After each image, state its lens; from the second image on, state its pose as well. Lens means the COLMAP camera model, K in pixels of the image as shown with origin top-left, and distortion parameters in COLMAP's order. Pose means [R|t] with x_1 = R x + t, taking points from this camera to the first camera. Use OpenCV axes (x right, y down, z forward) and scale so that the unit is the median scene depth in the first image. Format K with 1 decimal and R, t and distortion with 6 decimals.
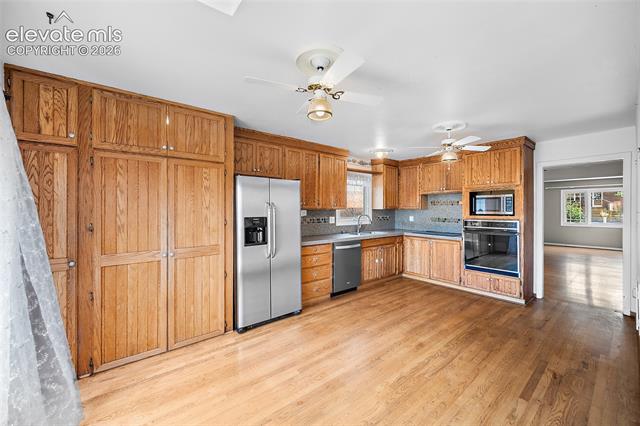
lens RADIAL K [[257.5, 0, 321.0], [0, 257.5, 209.1], [0, 0, 1]] dist [-0.002180, -0.000371]
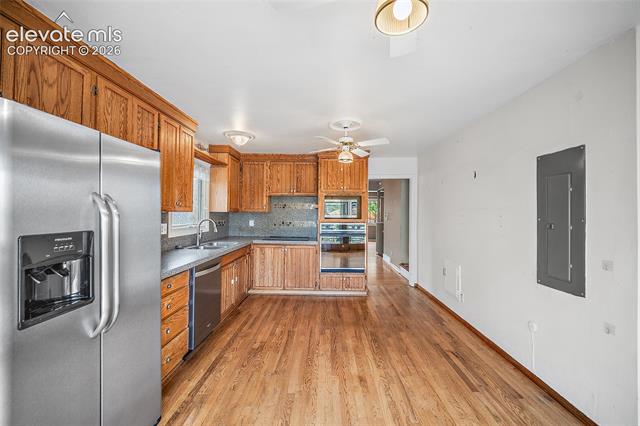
lens RADIAL K [[257.5, 0, 322.9], [0, 257.5, 209.4], [0, 0, 1]] dist [-0.002180, -0.000371]
pose [[0.648024, 0.016021, 0.761451, -0.214572], [-0.008428, 0.999868, -0.013865, 0.001464], [-0.761573, 0.002567, 0.648074, 0.377364]]
